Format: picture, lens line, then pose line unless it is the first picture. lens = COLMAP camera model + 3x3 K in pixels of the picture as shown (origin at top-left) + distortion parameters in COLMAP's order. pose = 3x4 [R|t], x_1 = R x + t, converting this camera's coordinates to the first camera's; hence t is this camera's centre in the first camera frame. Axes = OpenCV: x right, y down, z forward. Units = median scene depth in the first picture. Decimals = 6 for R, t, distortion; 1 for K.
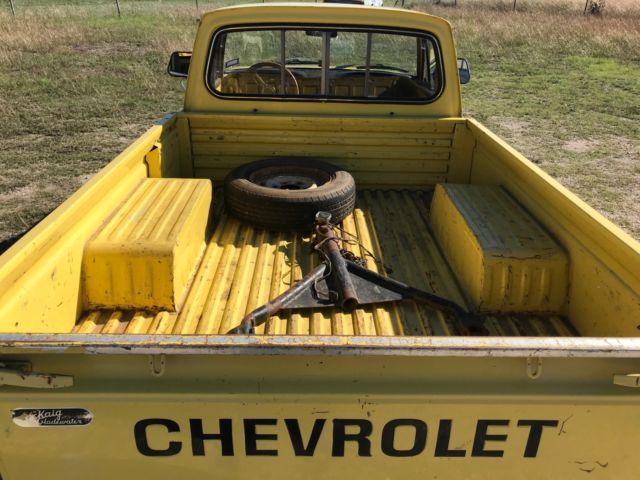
lens RADIAL K [[522.4, 0, 319.5], [0, 522.4, 235.8], [0, 0, 1]] dist [0.030398, -0.036116]
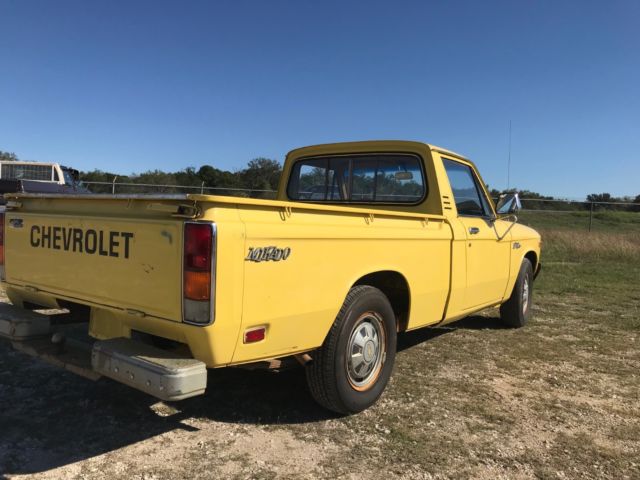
lens RADIAL K [[522.4, 0, 317.7], [0, 522.4, 239.2], [0, 0, 1]] dist [0.030398, -0.036116]
pose [[0.789678, 0.034572, -0.612547, 2.177346], [-0.286599, 0.903566, -0.318479, 0.789219], [0.542467, 0.427051, 0.723434, -0.033077]]
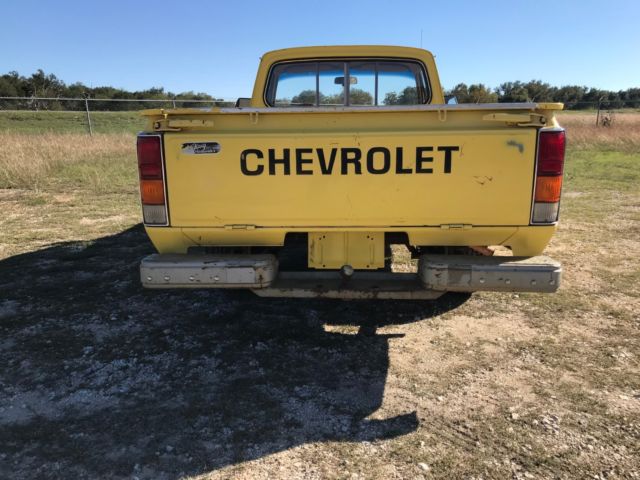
lens RADIAL K [[522.4, 0, 316.3], [0, 522.4, 240.7], [0, 0, 1]] dist [0.030398, -0.036116]
pose [[0.996921, -0.018584, -0.076183, 0.075179], [0.000228, 0.972196, -0.234169, 1.121419], [0.078417, 0.233431, 0.969206, -0.803967]]
